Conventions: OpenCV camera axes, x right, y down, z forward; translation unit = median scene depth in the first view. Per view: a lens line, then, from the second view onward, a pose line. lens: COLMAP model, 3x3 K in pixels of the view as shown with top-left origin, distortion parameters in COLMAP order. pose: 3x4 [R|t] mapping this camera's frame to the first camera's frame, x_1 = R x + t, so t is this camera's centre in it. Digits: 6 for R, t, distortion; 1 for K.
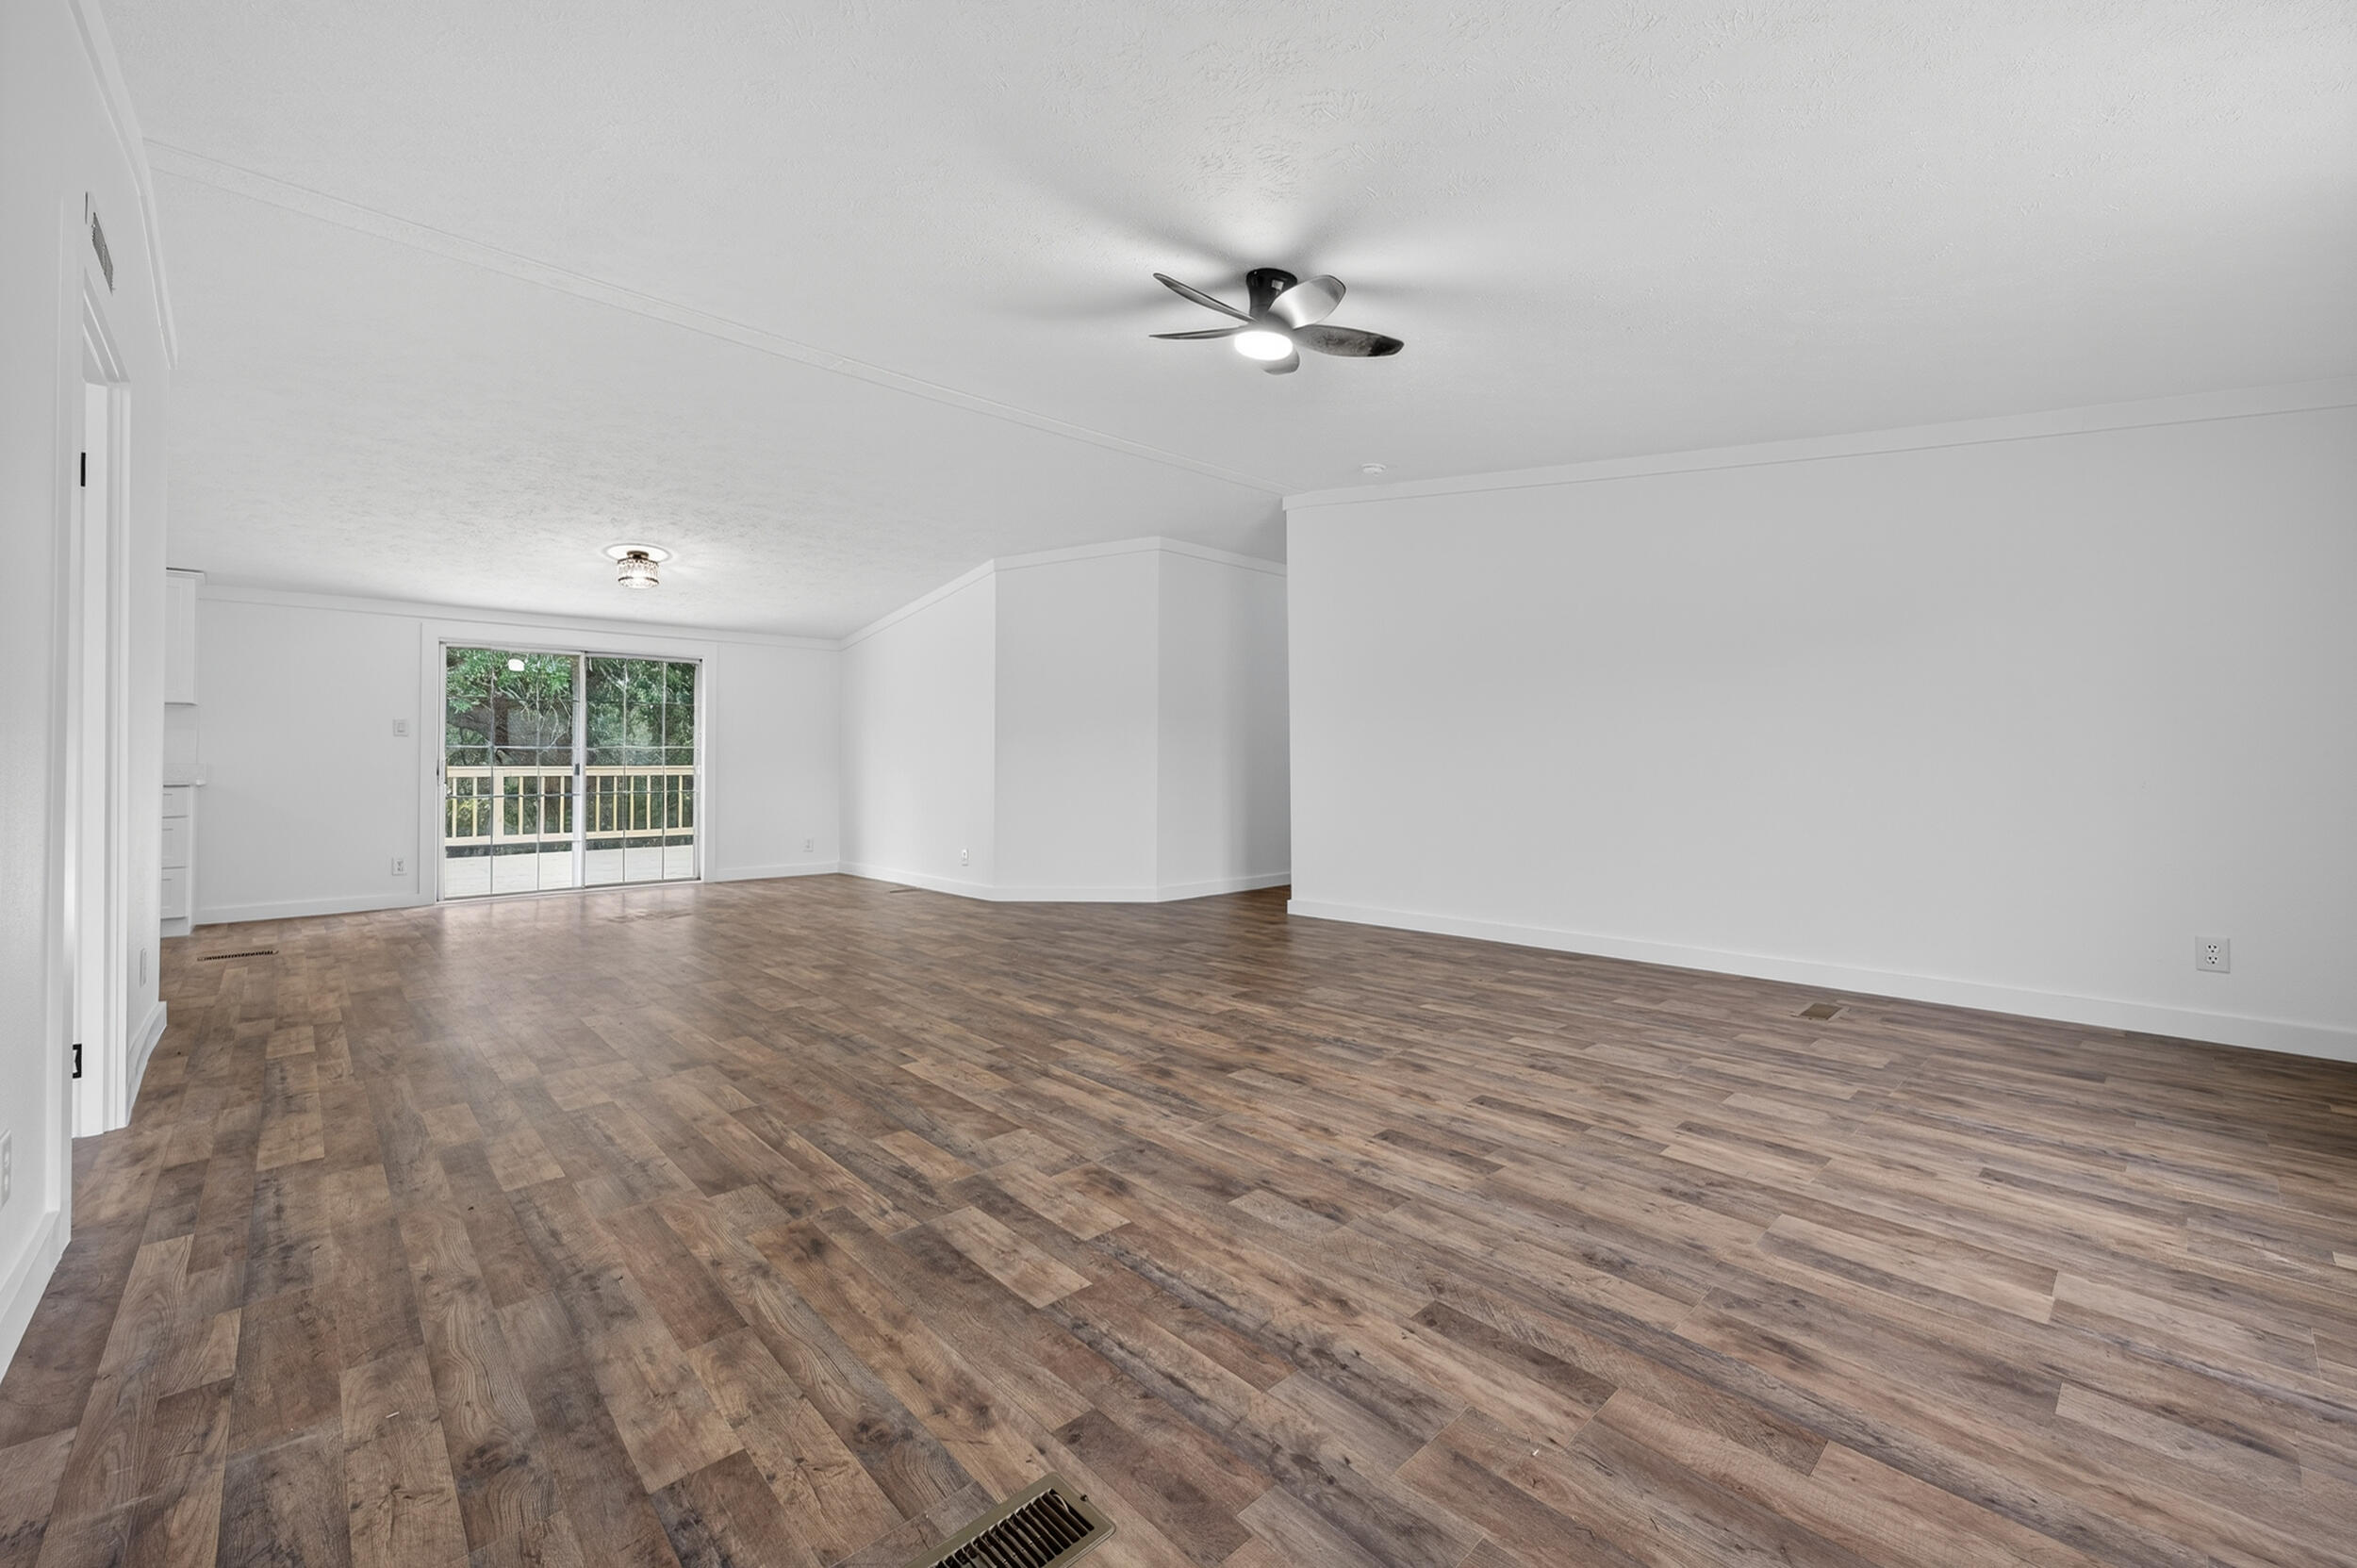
lens RADIAL K [[938.4, 0, 1185.7], [0, 938.4, 800.3], [0, 0, 1]] dist [-0.000792, -0.000358]
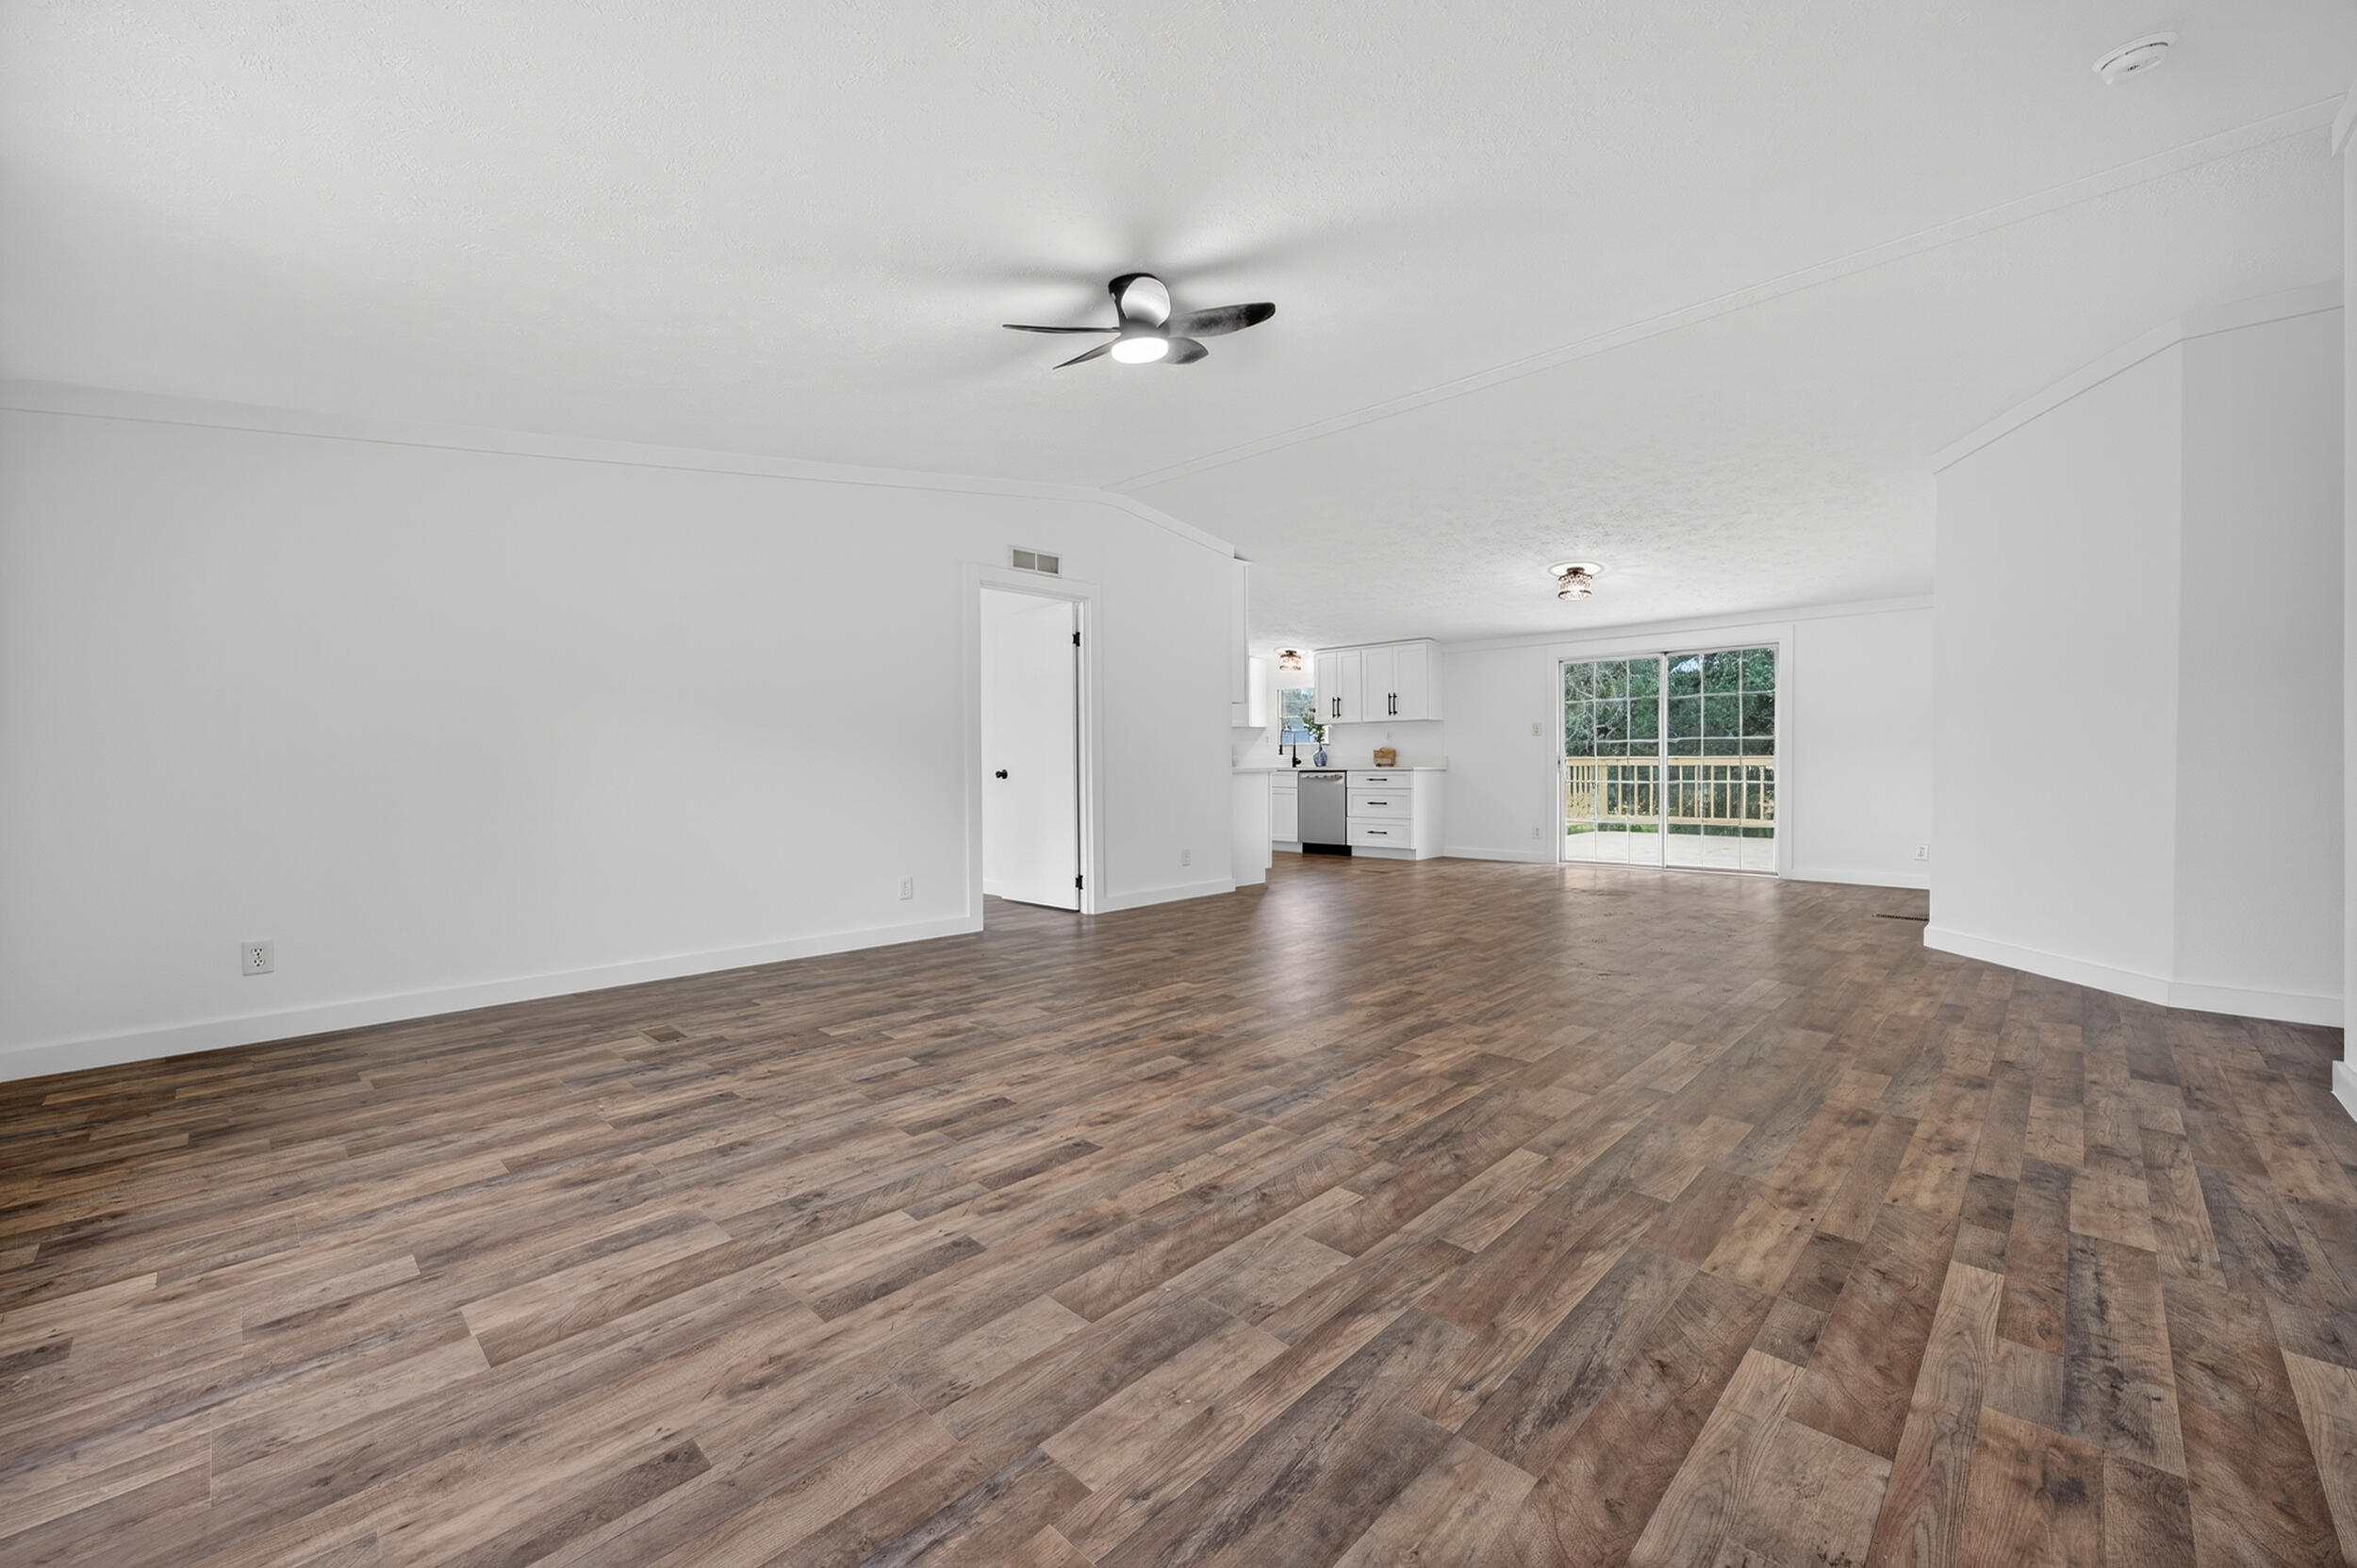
lens RADIAL K [[937.3, 0, 1175.6], [0, 937.3, 774.0], [0, 0, 1]] dist [0.000228, -0.000140]
pose [[0.047051, 0.014827, -0.998782, 1.355984], [-0.028095, 0.999514, 0.013514, -0.046803], [0.998497, 0.027425, 0.047444, 1.179058]]
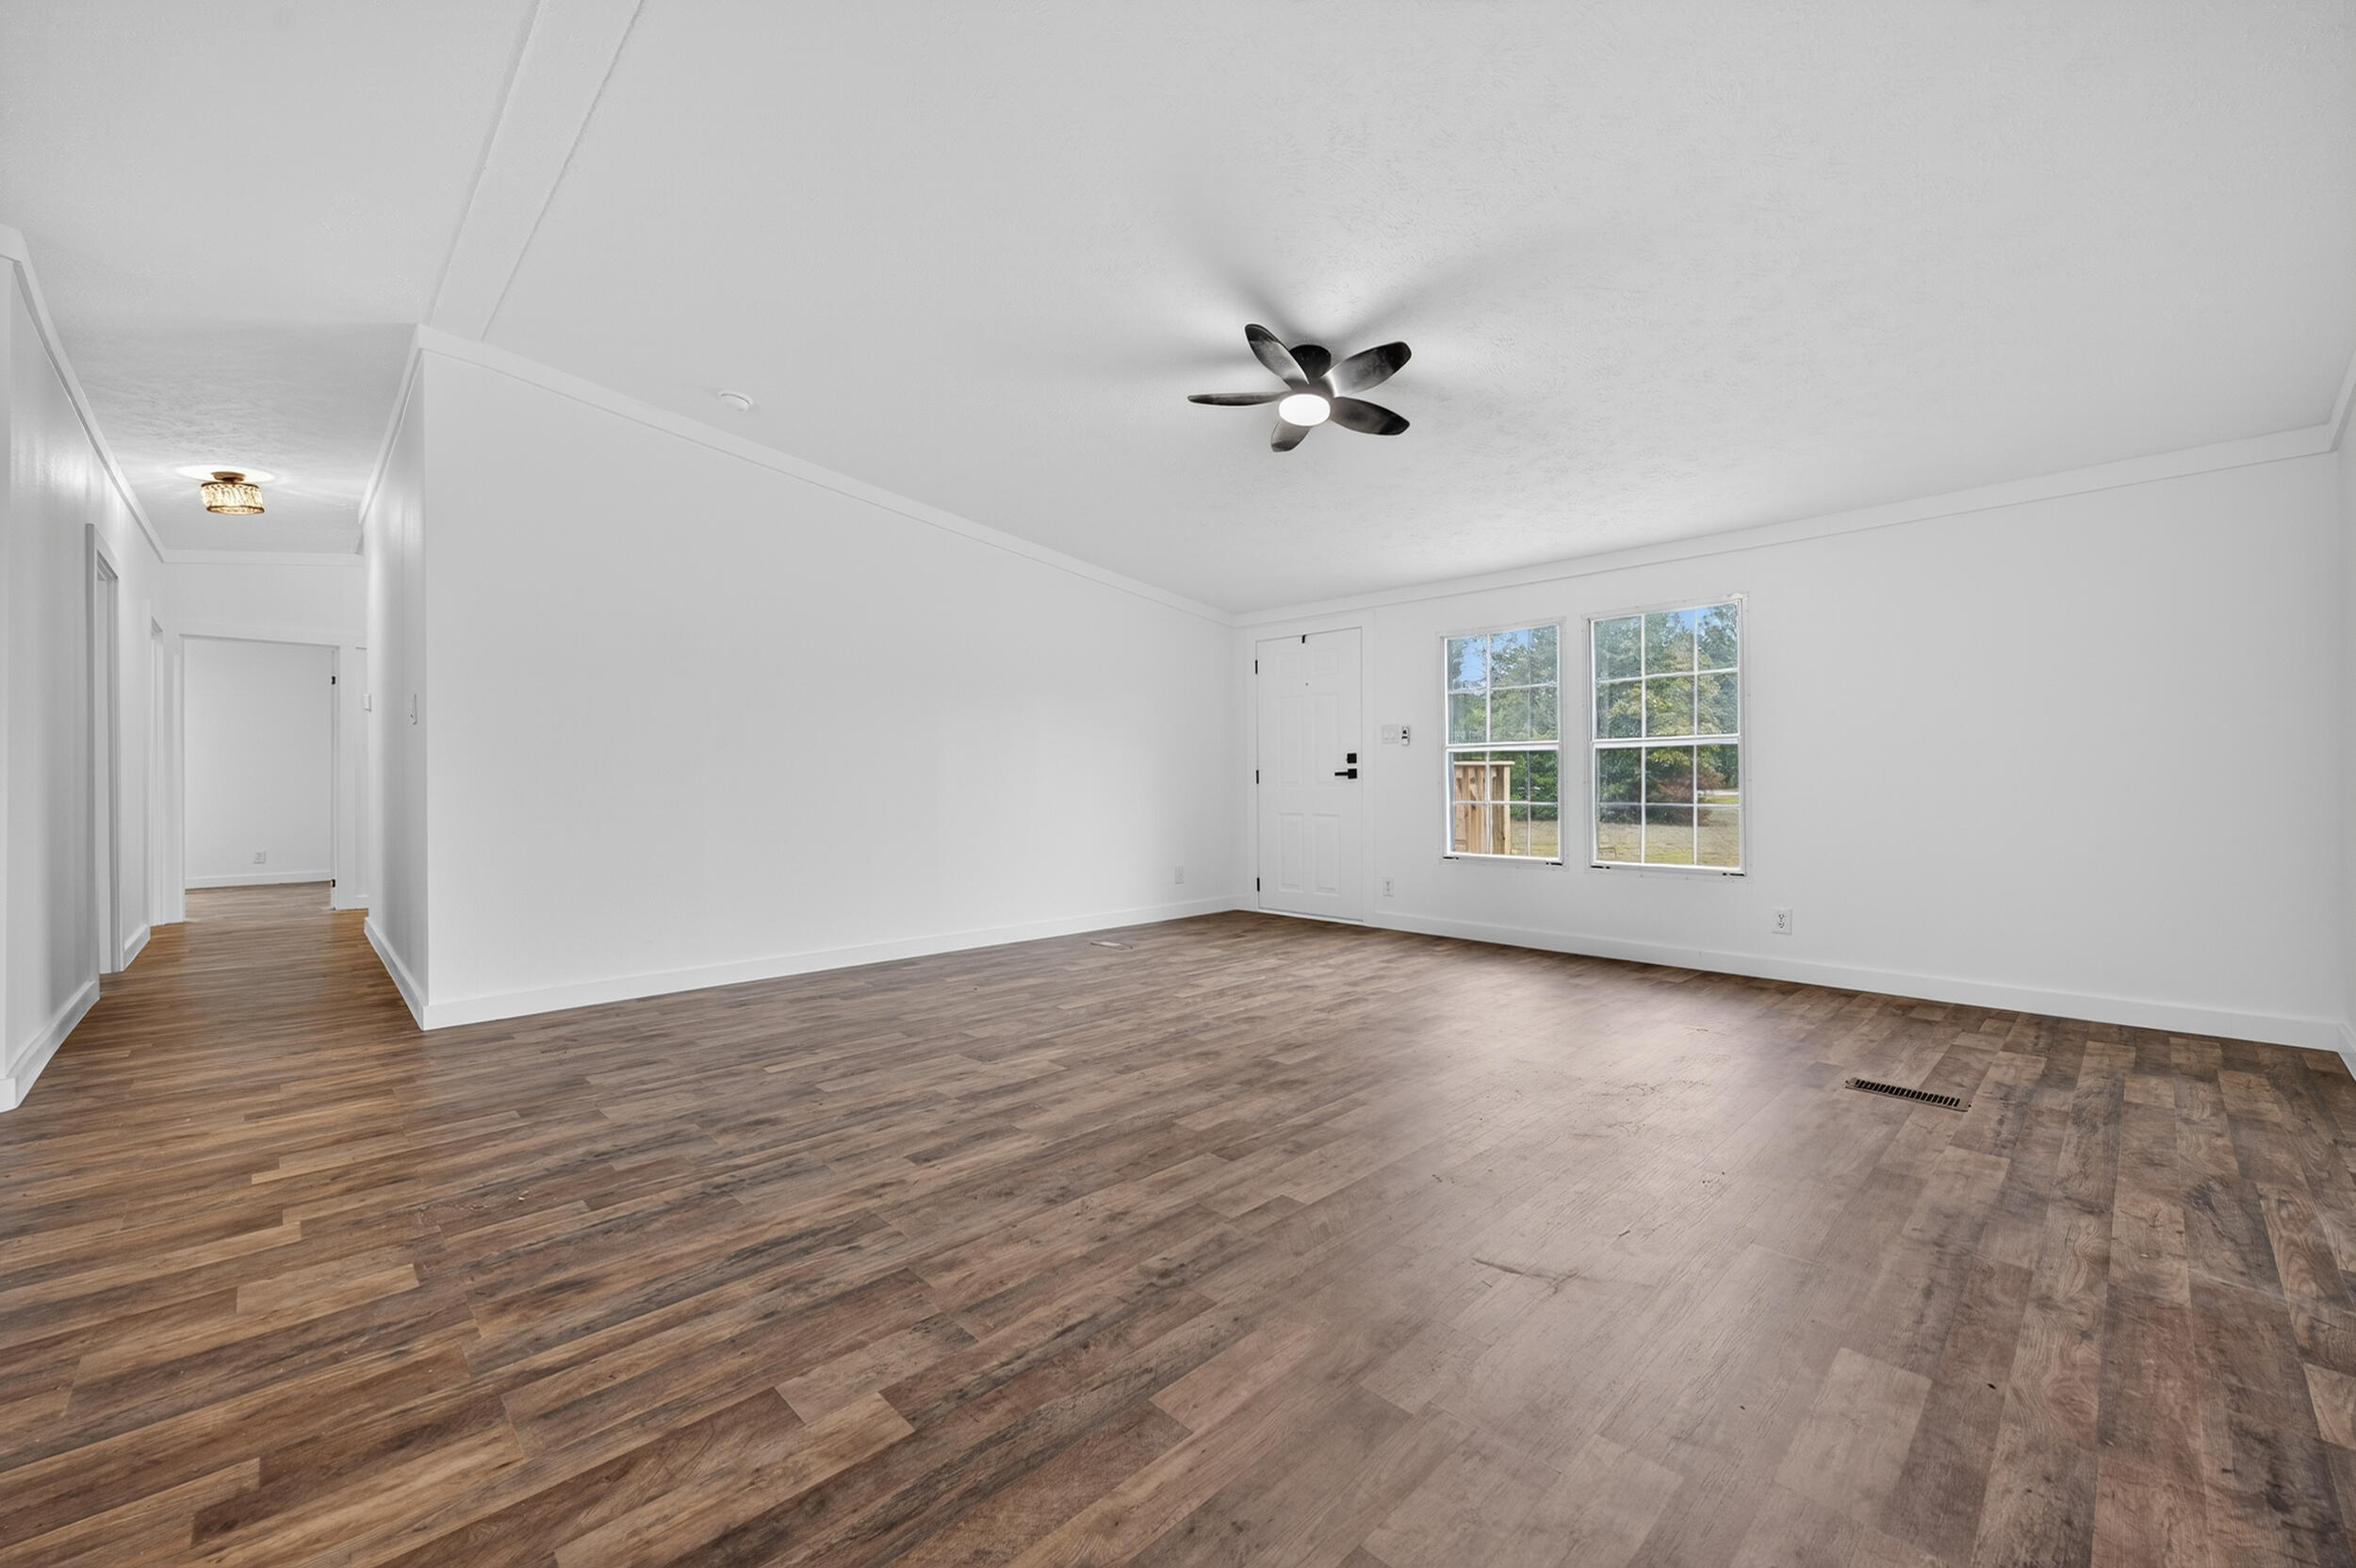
lens RADIAL K [[936.8, 0, 1175.1], [0, 936.8, 774.0], [0, 0, 1]] dist [0.000228, -0.000140]
pose [[-0.011311, 0.010944, 0.999876, -1.288715], [0.038373, 0.999208, -0.010502, -0.042912], [-0.999199, 0.038249, -0.011722, 1.407272]]
